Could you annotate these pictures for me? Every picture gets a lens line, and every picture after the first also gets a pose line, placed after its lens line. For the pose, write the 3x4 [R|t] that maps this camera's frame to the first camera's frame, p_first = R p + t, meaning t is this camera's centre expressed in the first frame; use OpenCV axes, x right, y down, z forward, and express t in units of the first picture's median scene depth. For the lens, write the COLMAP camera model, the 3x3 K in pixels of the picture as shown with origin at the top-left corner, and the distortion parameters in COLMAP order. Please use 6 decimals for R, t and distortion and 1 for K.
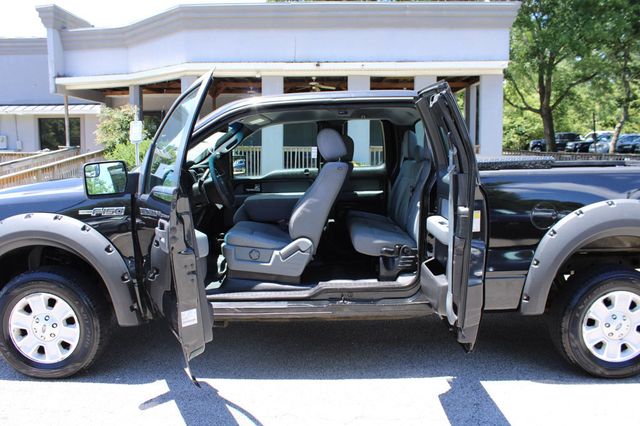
lens RADIAL K [[537.0, 0, 320.0], [0, 537.0, 213.0], [0, 0, 1]] dist [-0.168565, 0.149937]
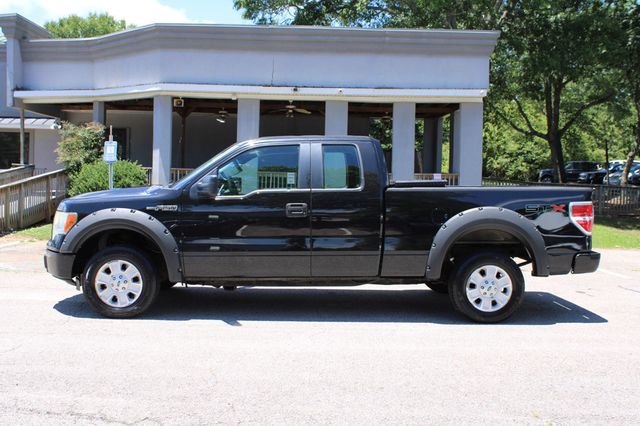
lens RADIAL K [[662.5, 0, 320.0], [0, 662.5, 213.0], [0, 0, 1]] dist [-0.097532, -0.004182]
pose [[0.998938, 0.020400, 0.041314, -0.004313], [-0.017766, 0.997847, -0.063134, 0.025683], [-0.042513, 0.062333, 0.997150, -0.199287]]
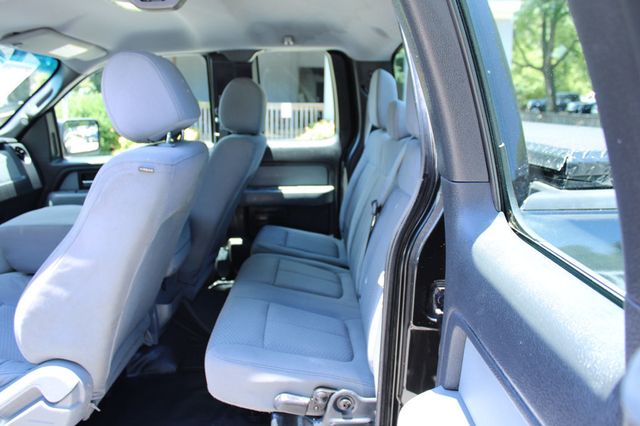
lens RADIAL K [[537.0, 0, 320.0], [0, 537.0, 213.0], [0, 0, 1]] dist [-0.168565, 0.149937]
pose [[0.999803, 0.008483, 0.017924, 0.040198], [-0.009864, 0.996872, 0.078419, -0.024063], [-0.017202, -0.078581, 0.996759, 0.195056]]
